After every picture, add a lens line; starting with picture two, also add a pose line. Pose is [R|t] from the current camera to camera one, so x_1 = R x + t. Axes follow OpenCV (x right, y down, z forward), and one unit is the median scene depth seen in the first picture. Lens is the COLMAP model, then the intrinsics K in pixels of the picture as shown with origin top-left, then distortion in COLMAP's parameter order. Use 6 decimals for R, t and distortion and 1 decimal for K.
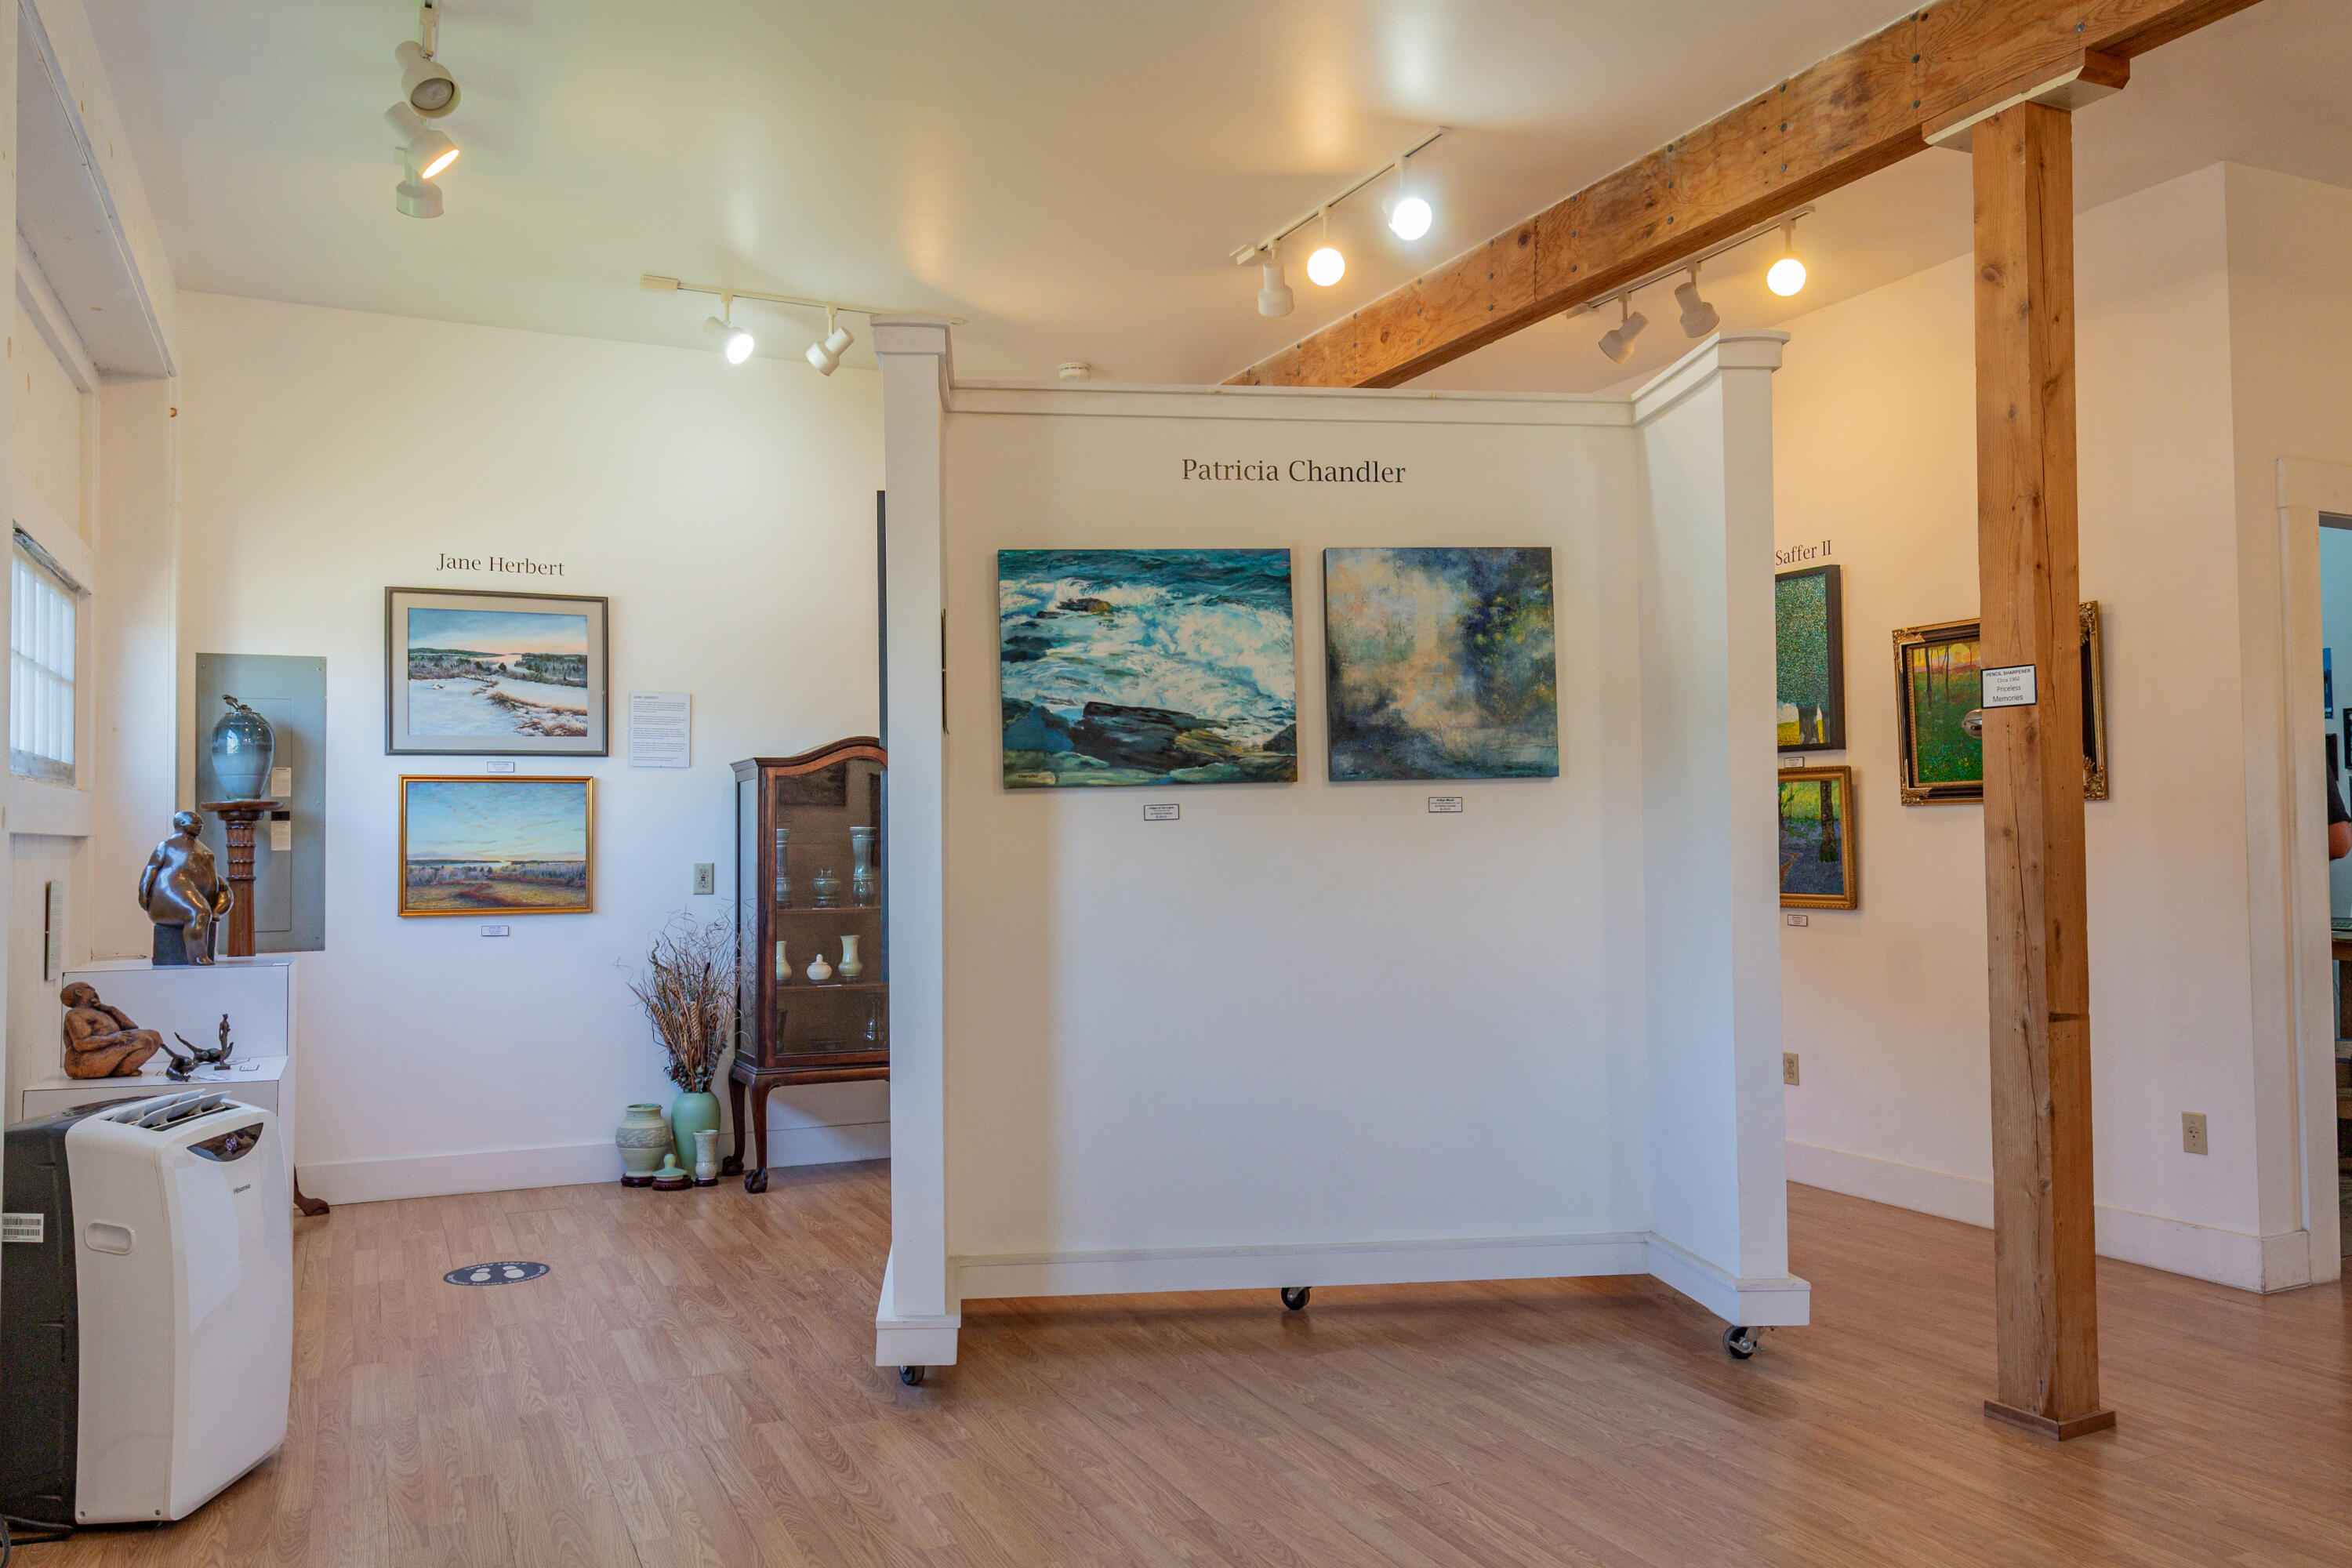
lens RADIAL K [[1829.1, 0, 1075.8], [0, 1829.1, 788.5], [0, 0, 1]] dist [0.006920, 0.037901]
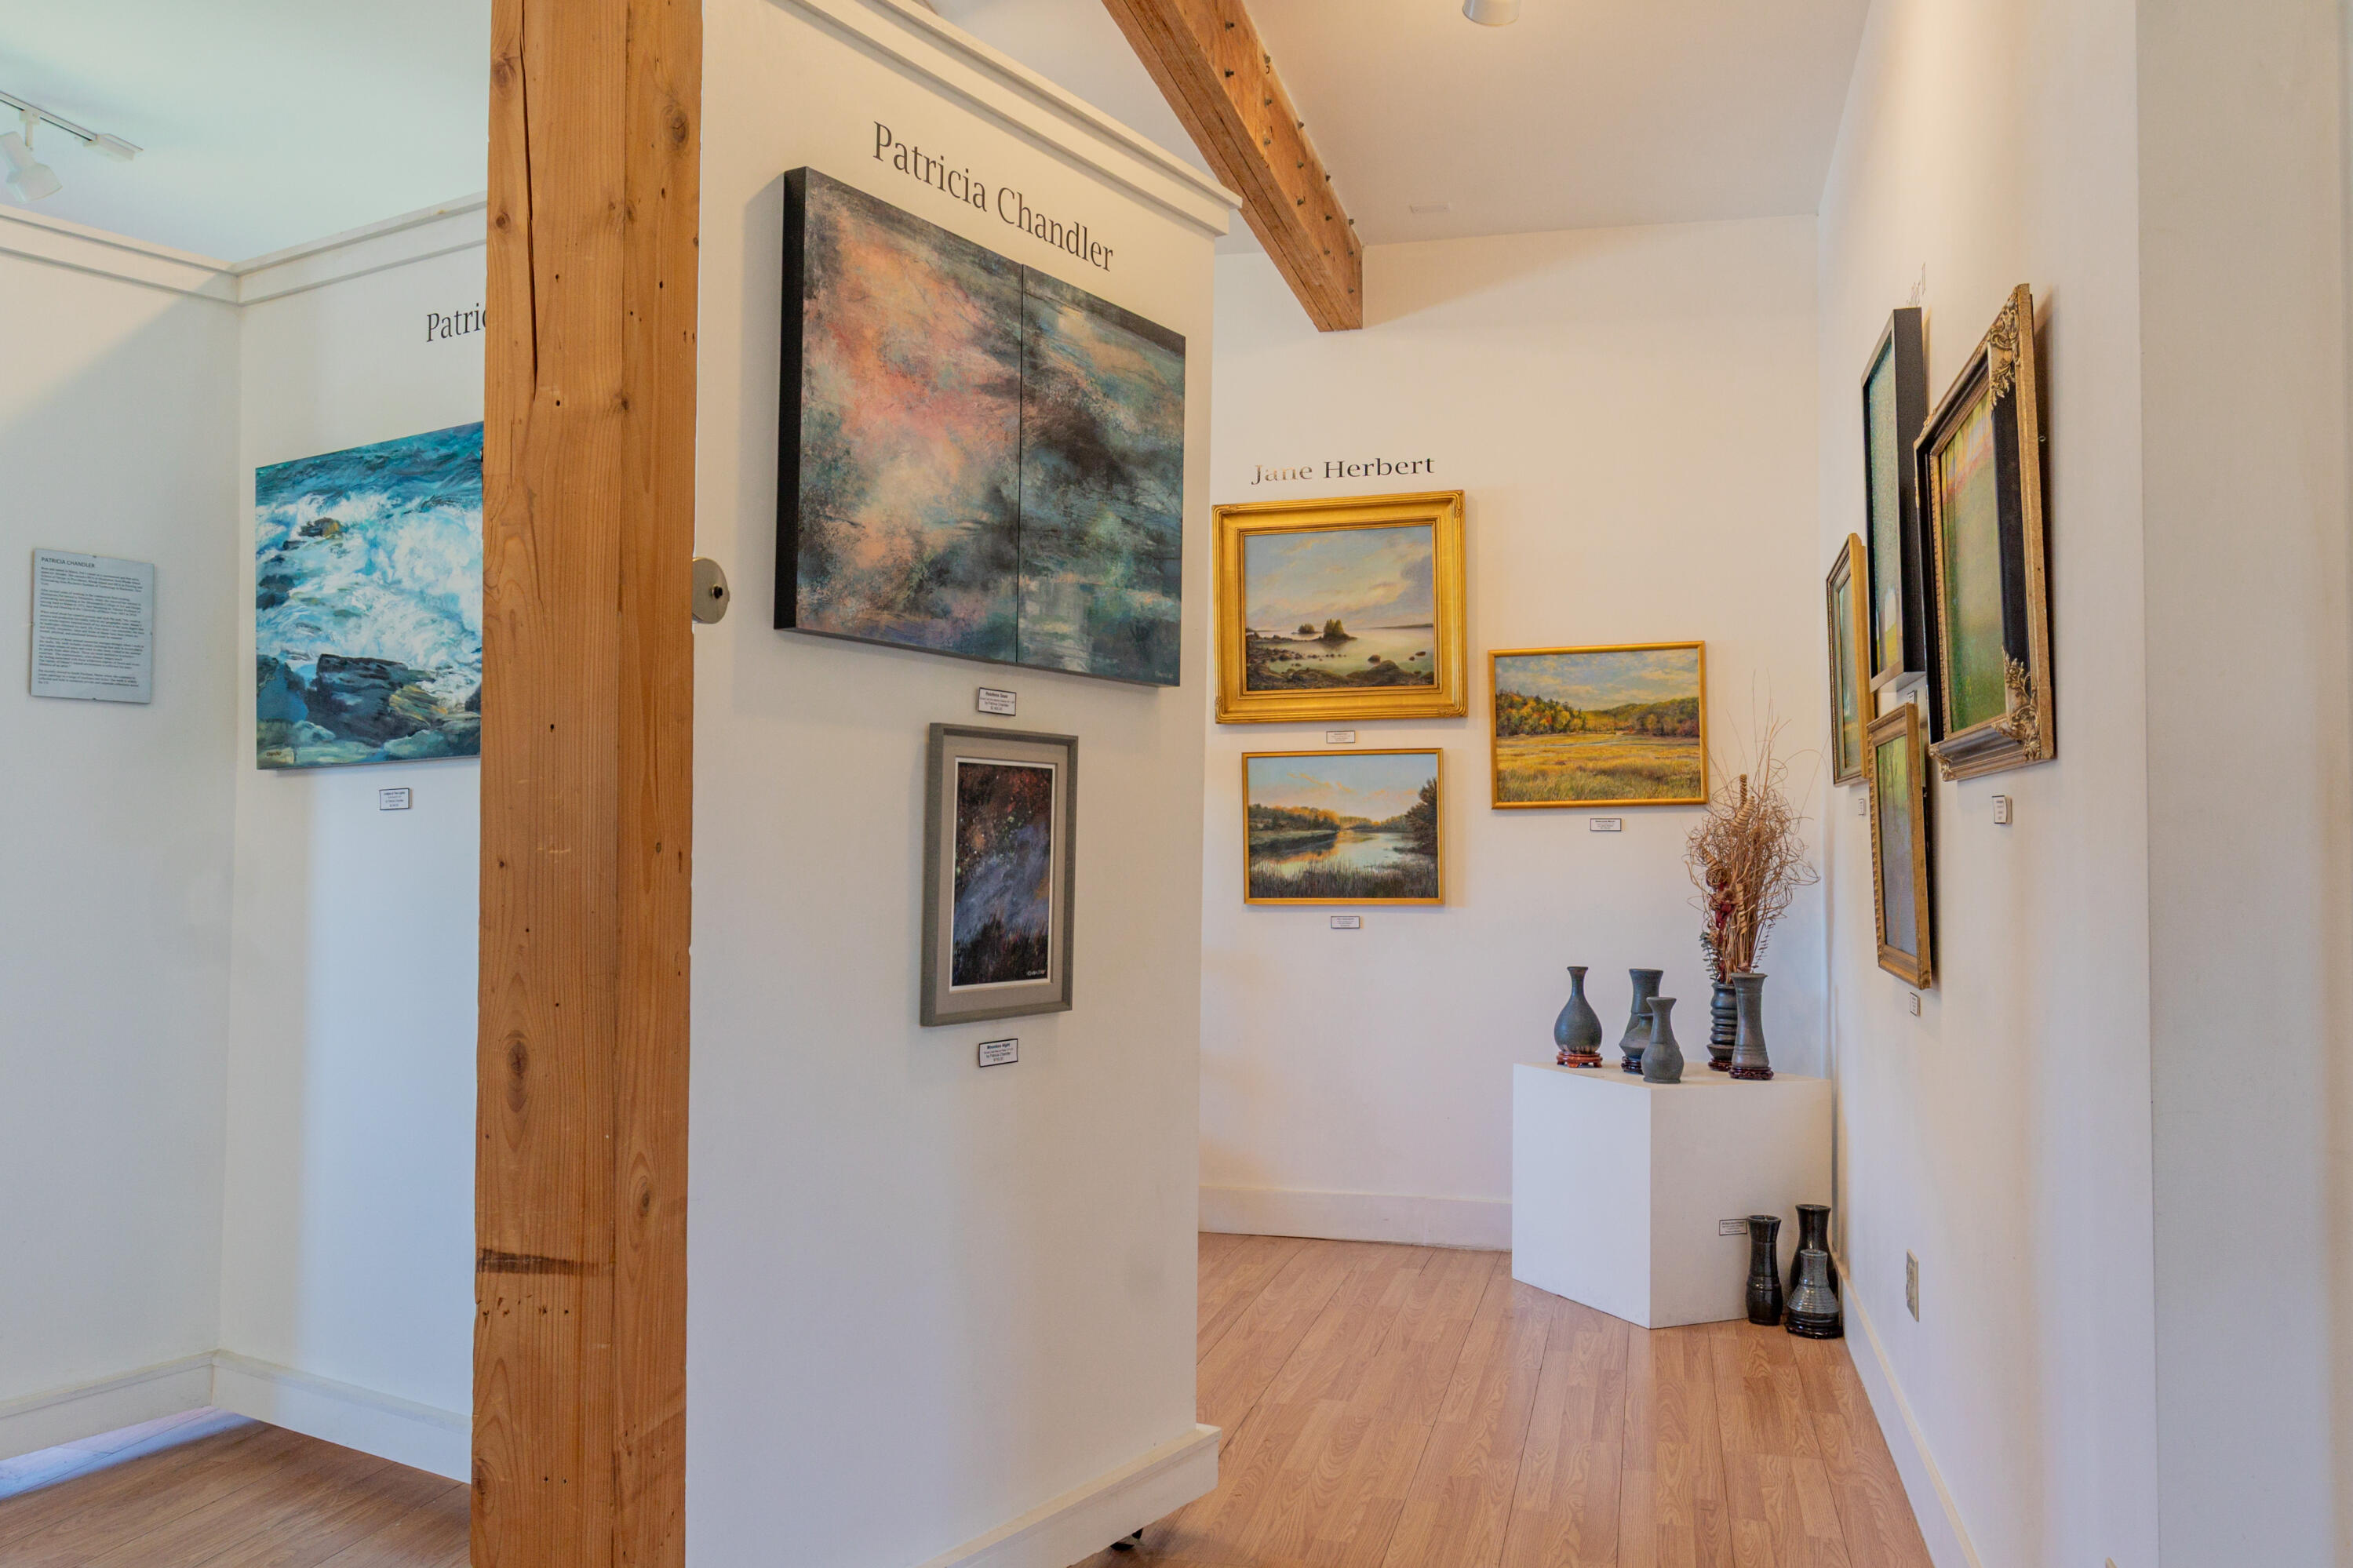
lens RADIAL K [[1829.6, 0, 1076.3], [0, 1829.6, 788.5], [0, 0, 1]] dist [0.006920, 0.037901]
pose [[0.777393, -0.008481, -0.628958, 0.729287], [0.008496, 0.999959, -0.002983, 0.013253], [0.628958, -0.003025, 0.777433, 0.604505]]
